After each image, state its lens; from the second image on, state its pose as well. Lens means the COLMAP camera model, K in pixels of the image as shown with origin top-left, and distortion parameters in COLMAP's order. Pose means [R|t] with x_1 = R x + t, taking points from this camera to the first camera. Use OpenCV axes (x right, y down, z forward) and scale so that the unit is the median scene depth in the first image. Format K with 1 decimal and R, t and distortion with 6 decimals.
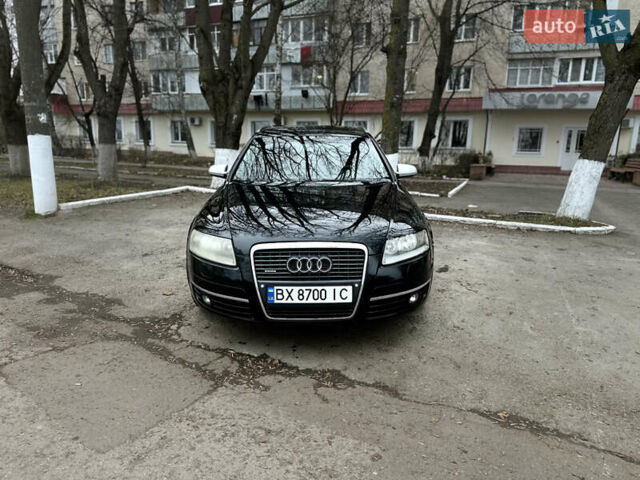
lens RADIAL K [[446.9, 0, 321.7], [0, 446.9, 239.9], [0, 0, 1]] dist [0.095425, -0.121160]
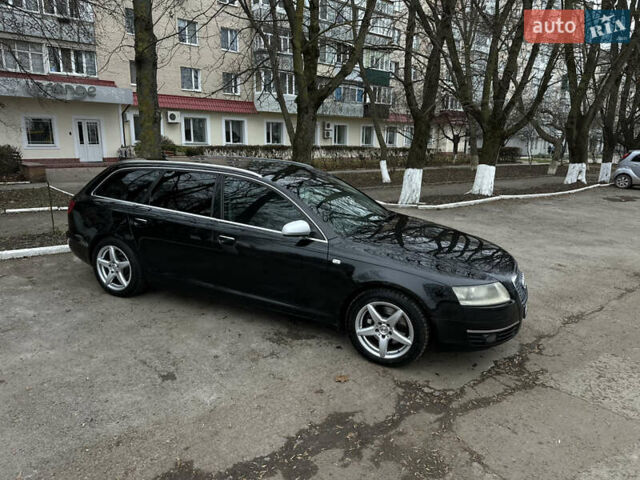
lens RADIAL K [[446.9, 0, 321.7], [0, 446.9, 239.9], [0, 0, 1]] dist [0.095425, -0.121160]
pose [[0.410537, -0.215672, 0.885971, -1.178027], [0.178747, 0.971809, 0.153740, -0.309159], [-0.894153, 0.095249, 0.437514, 0.707435]]
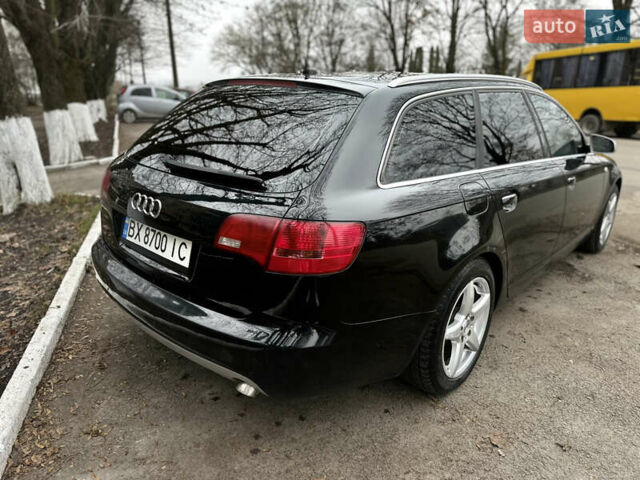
lens RADIAL K [[454.4, 0, 321.6], [0, 454.4, 240.5], [0, 0, 1]] dist [0.005046, 0.004114]
pose [[-0.737939, -0.234168, 0.632938, -0.489031], [0.134393, 0.868096, 0.477858, -0.536020], [-0.661350, 0.437692, -0.609132, 2.247459]]
